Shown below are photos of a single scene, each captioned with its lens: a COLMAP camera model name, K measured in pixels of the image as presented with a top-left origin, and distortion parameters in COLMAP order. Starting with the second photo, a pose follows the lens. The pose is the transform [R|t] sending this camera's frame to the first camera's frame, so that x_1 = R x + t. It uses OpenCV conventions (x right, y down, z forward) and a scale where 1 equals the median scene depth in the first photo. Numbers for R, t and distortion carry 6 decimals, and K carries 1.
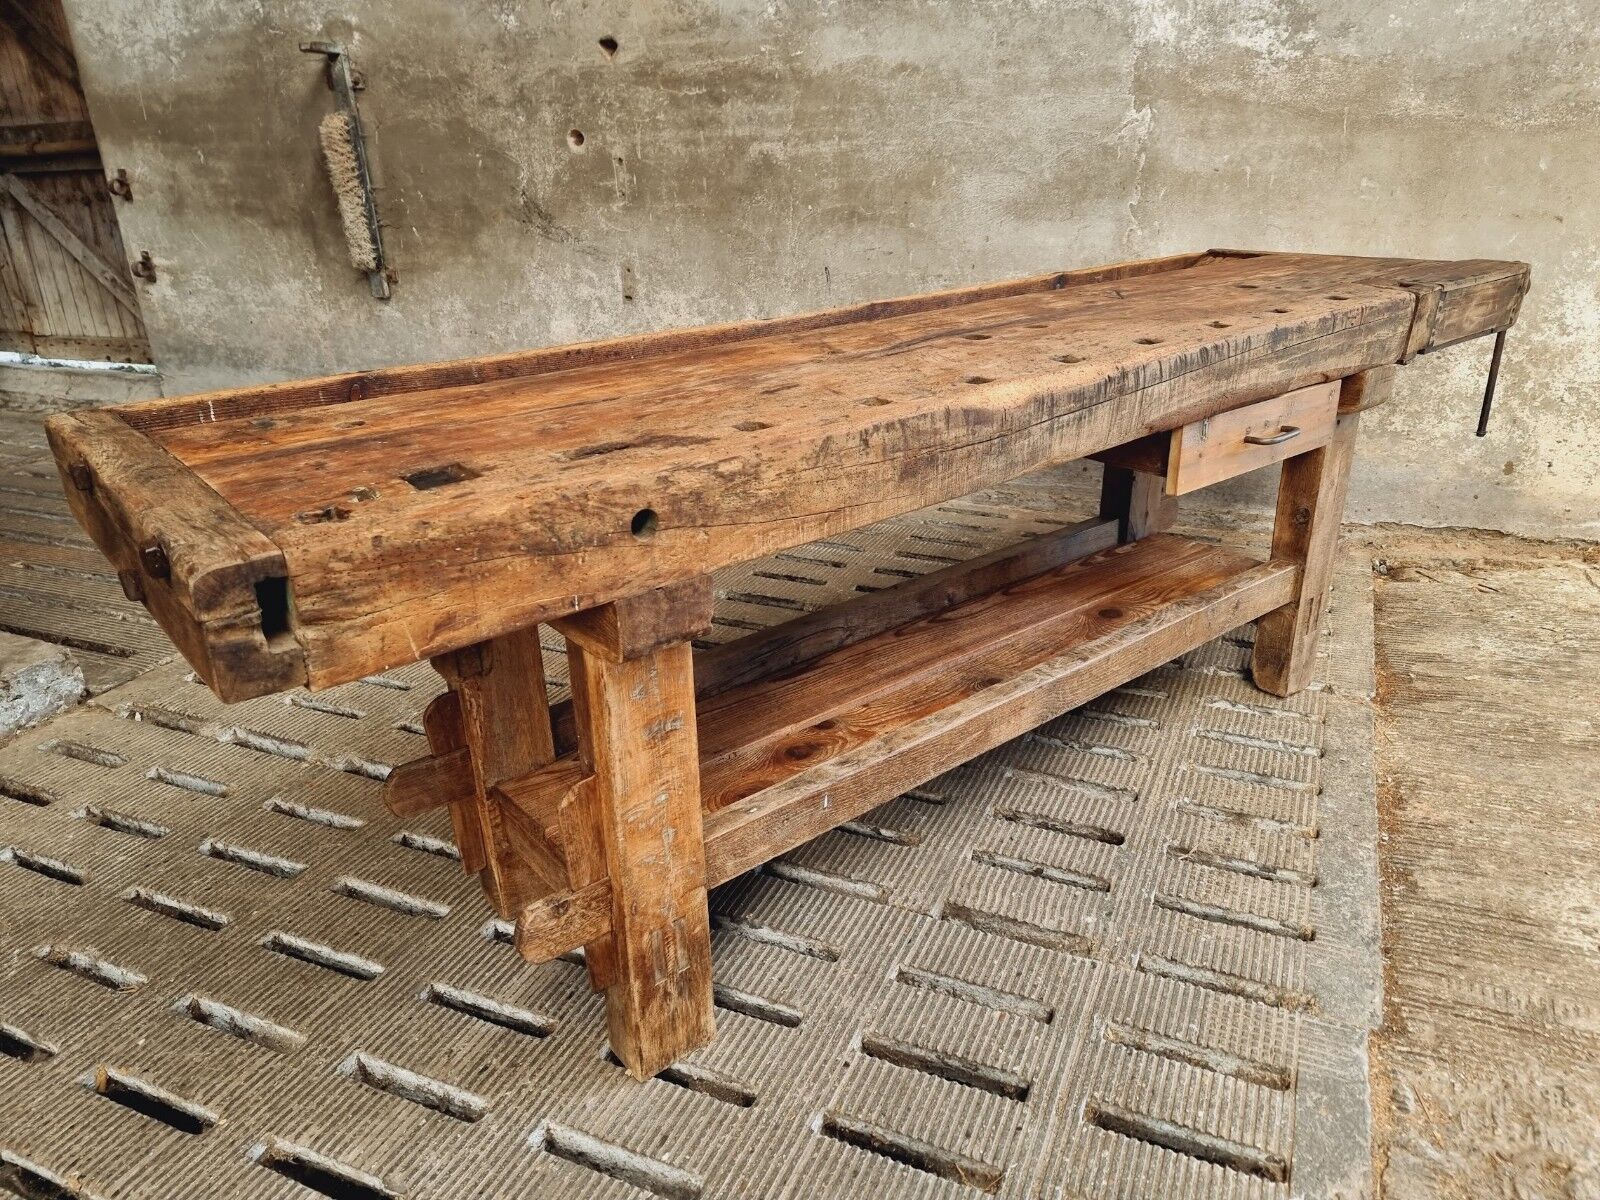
lens RADIAL K [[1126.7, 0, 798.3], [0, 1126.7, 612.9], [0, 0, 1]] dist [0.067155, -0.061100]
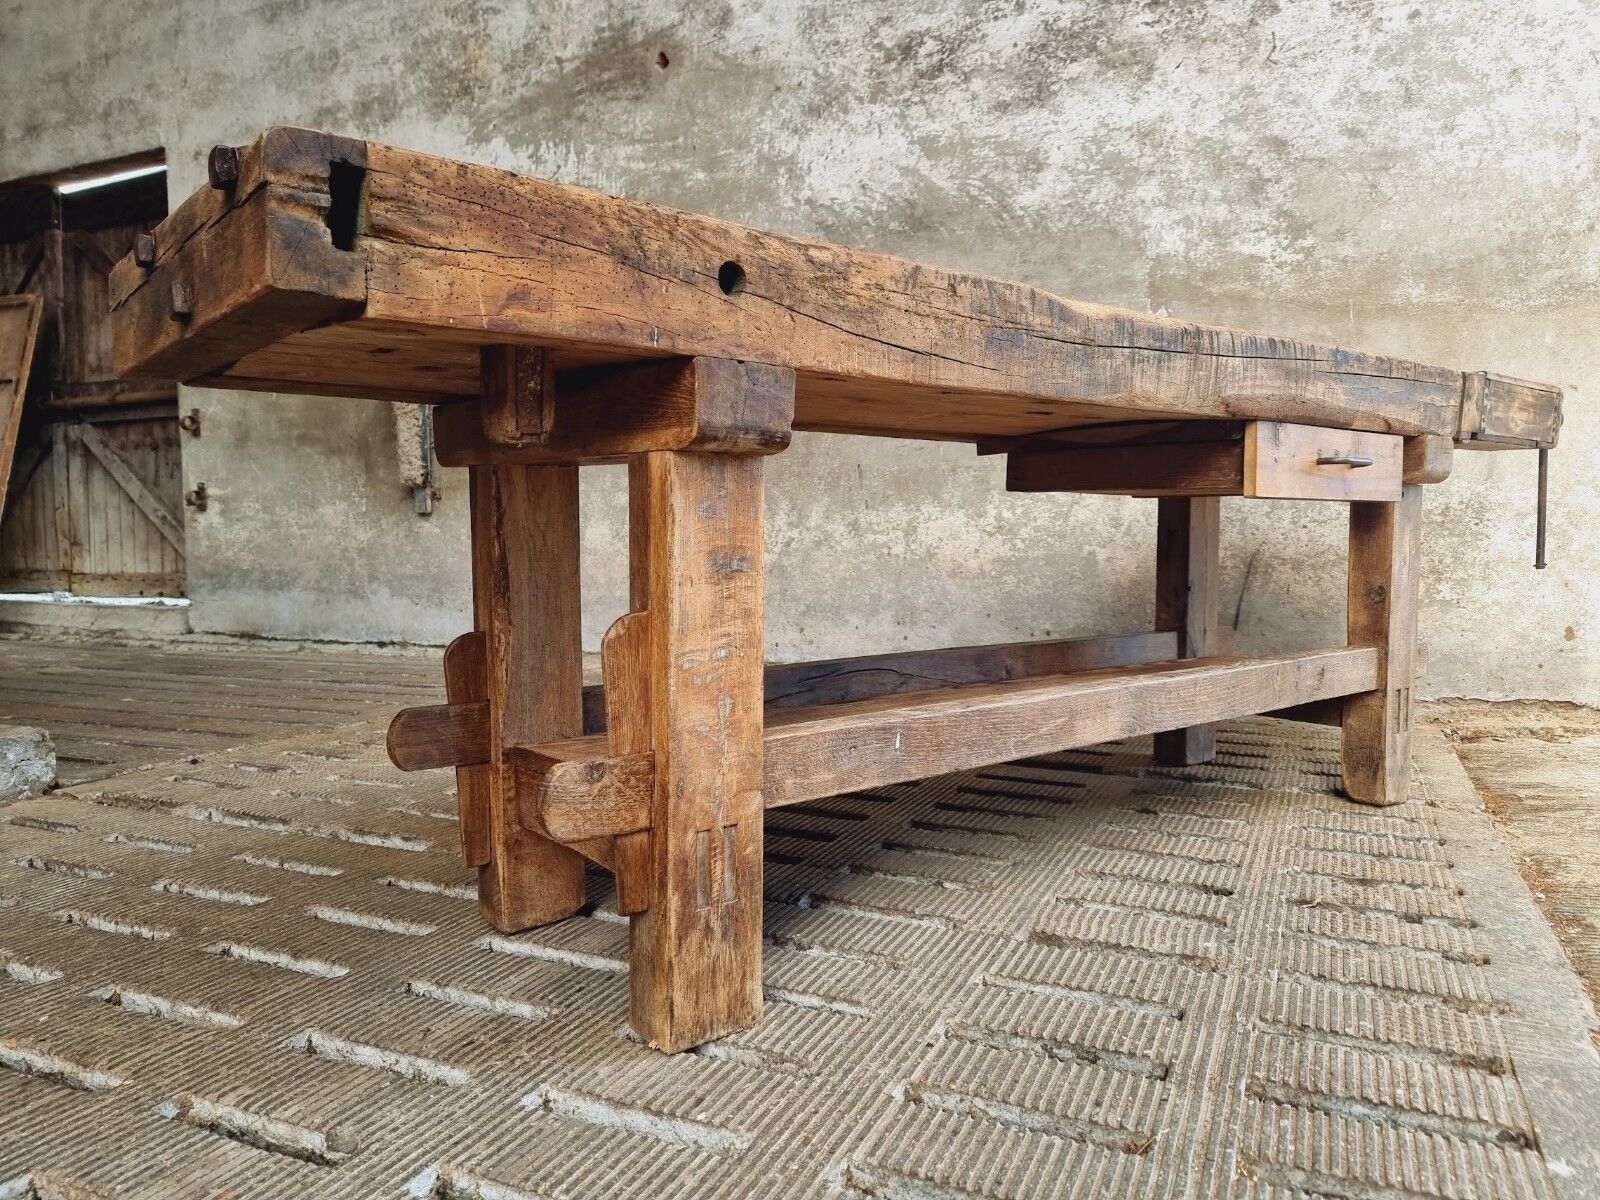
lens RADIAL K [[1126.7, 0, 796.4], [0, 1126.7, 596.7], [0, 0, 1]] dist [0.067155, -0.061100]
pose [[0.999601, 0.027457, -0.006570, -0.027914], [-0.028074, 0.942083, -0.334202, 0.193721], [-0.002987, 0.334253, 0.942479, 0.081327]]
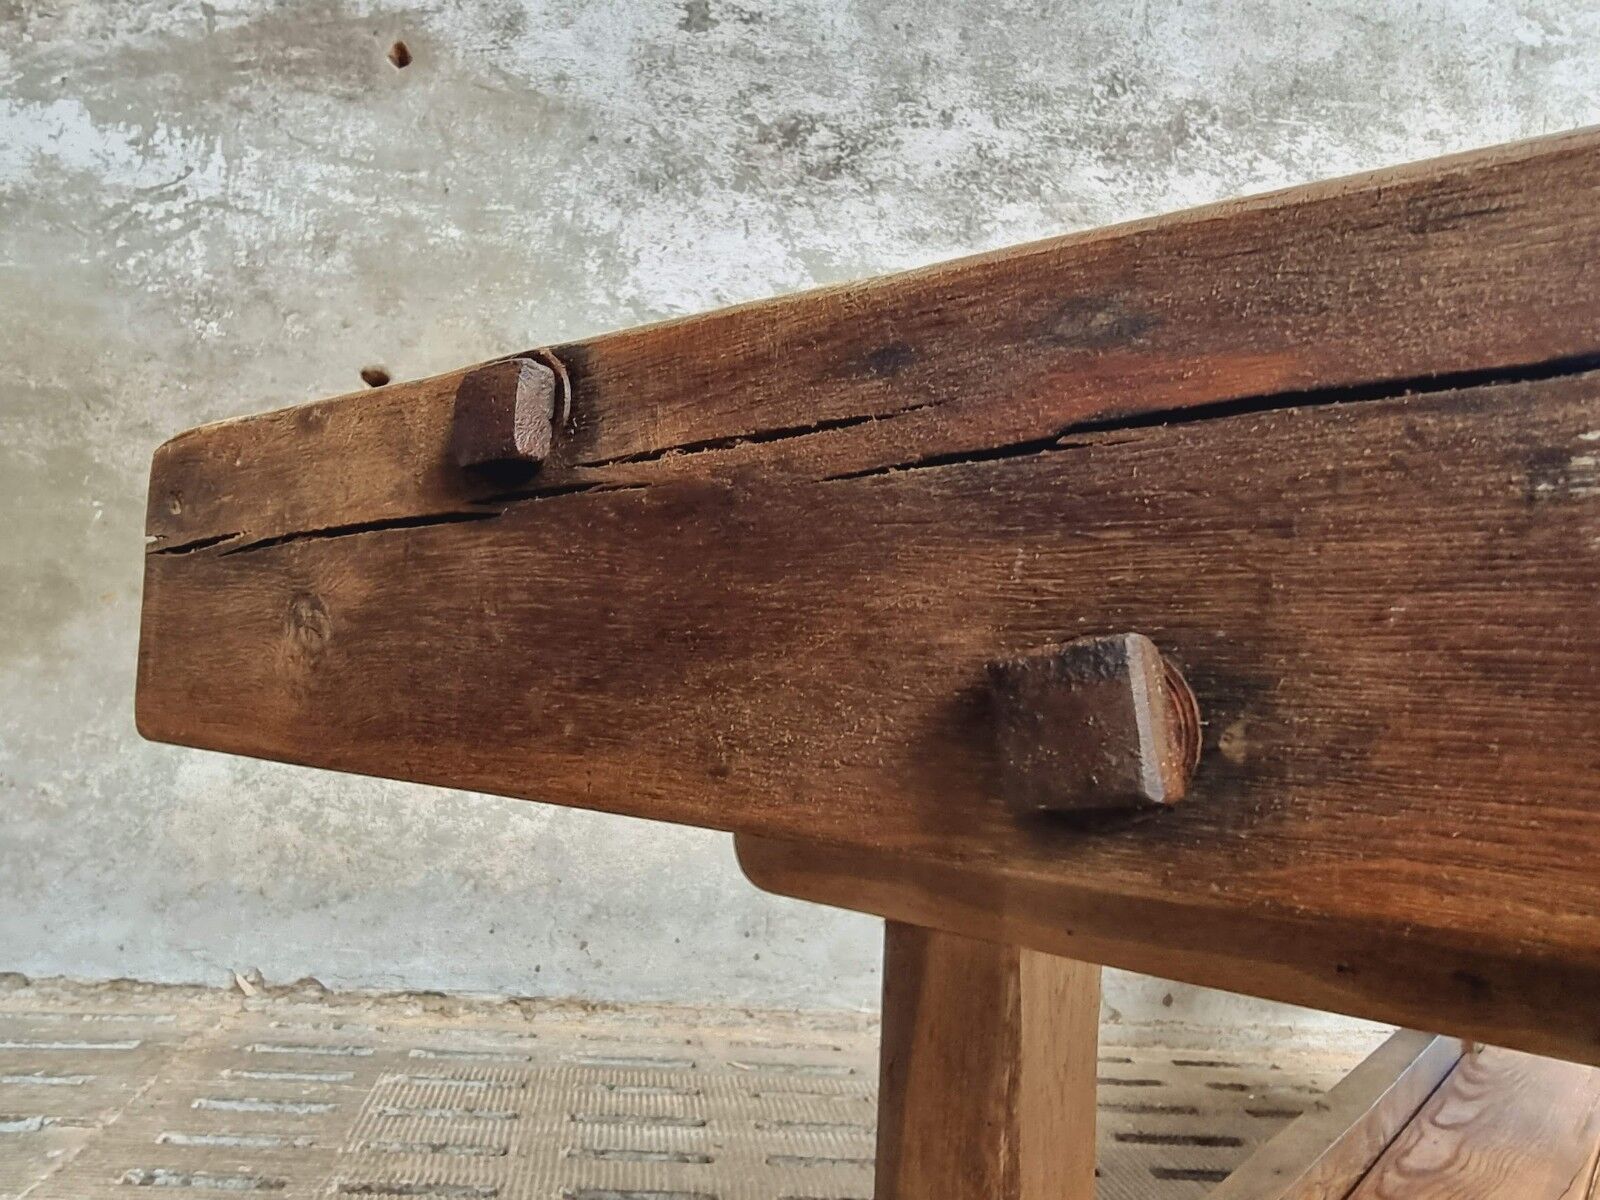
lens RADIAL K [[1168.8, 0, 707.2], [0, 1168.8, 592.1], [0, 0, 1]] dist [-0.001032, 0.001218]
pose [[0.884209, 0.107346, 0.454588, -0.370803], [0.113240, 0.894934, -0.431589, -0.061499], [-0.453156, 0.433093, 0.779153, 0.510624]]
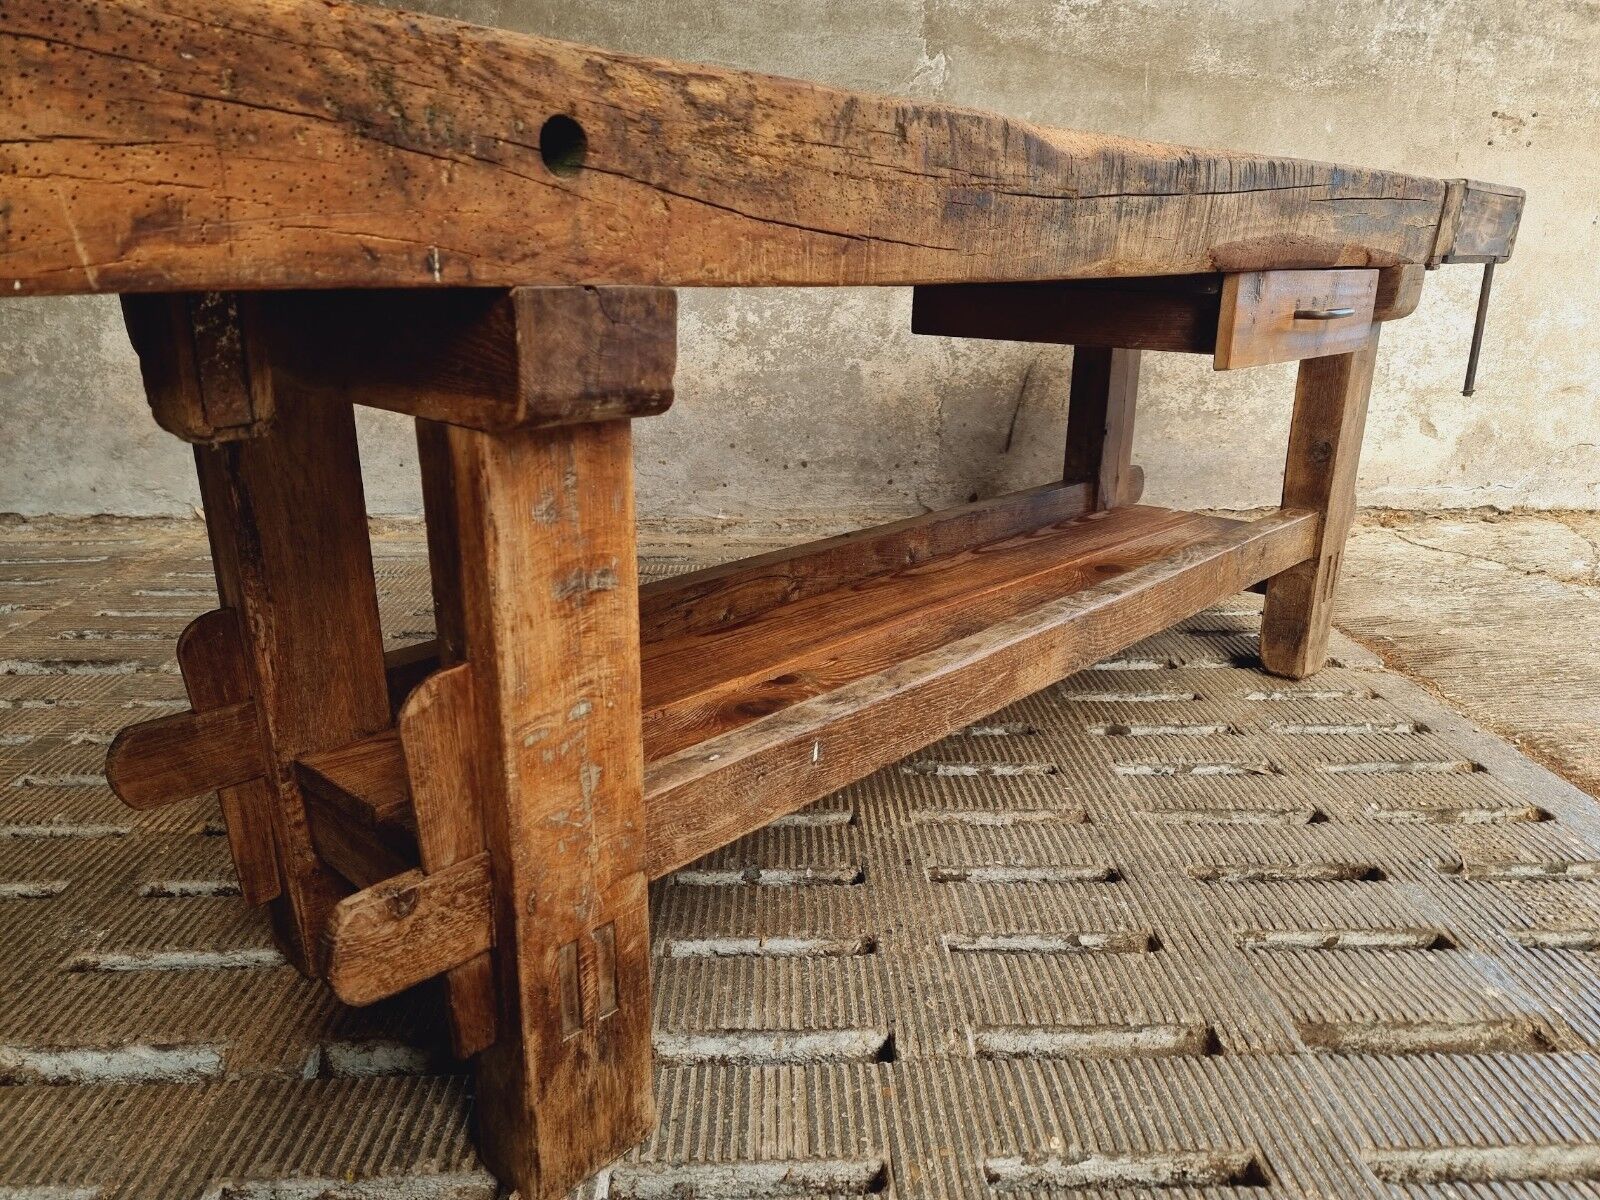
lens RADIAL K [[1126.7, 0, 797.5], [0, 1126.7, 618.5], [0, 0, 1]] dist [0.067155, -0.061100]
pose [[0.897003, -0.106668, 0.428962, -0.222561], [0.149161, 0.986568, -0.066585, 0.025246], [-0.416097, 0.123712, 0.900865, 0.331134]]
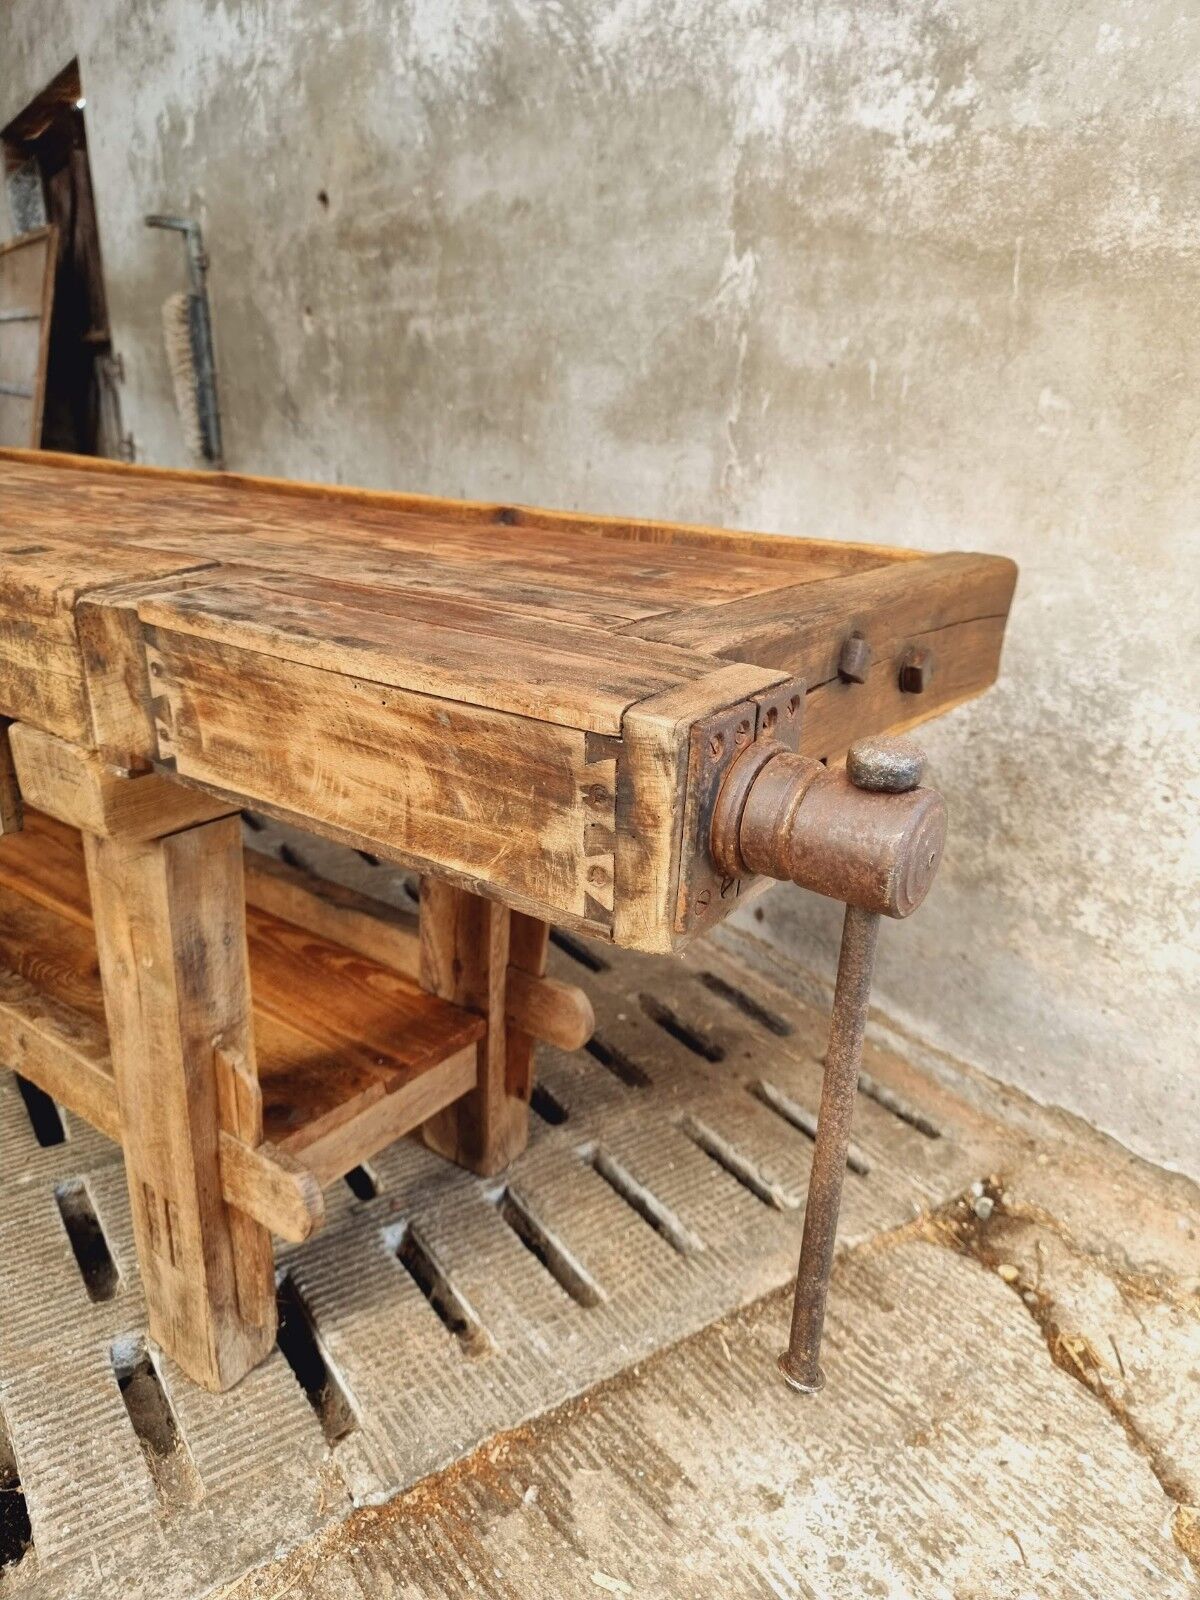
lens RADIAL K [[1126.7, 0, 575.3], [0, 1126.7, 794.0], [0, 0, 1]] dist [0.067155, -0.061100]
pose [[0.843869, 0.225555, -0.486837, 0.597330], [-0.250524, 0.968006, 0.014233, -0.178638], [0.474472, 0.109954, 0.873377, 0.521477]]
